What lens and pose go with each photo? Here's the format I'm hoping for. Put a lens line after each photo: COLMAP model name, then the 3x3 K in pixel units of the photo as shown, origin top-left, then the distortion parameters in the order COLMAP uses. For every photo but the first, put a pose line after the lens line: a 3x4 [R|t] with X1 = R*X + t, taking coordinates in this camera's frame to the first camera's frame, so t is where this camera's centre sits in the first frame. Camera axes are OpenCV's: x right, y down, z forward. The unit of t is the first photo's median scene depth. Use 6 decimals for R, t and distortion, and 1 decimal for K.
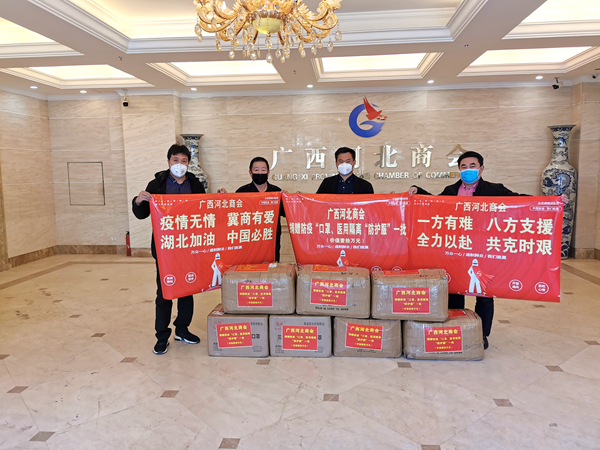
lens RADIAL K [[470.6, 0, 299.1], [0, 470.6, 214.1], [0, 0, 1]] dist [0.045769, -0.046659]
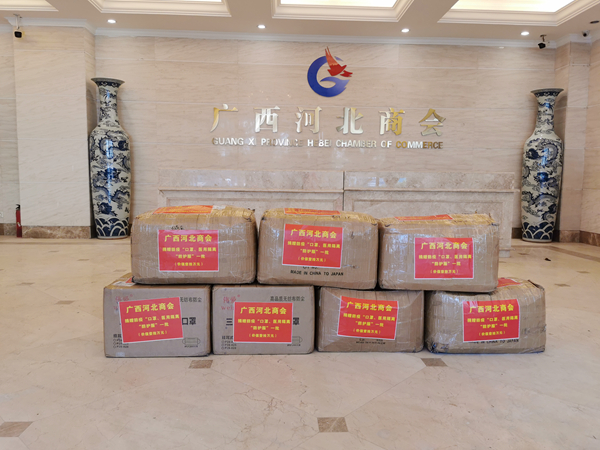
lens RADIAL K [[470.6, 0, 299.6], [0, 470.6, 214.8], [0, 0, 1]] dist [0.045769, -0.046659]
pose [[0.990519, 0.016206, 0.136415, -0.018560], [-0.013765, 0.999728, -0.018816, 0.067374], [-0.136683, 0.016760, 0.990473, 0.196340]]
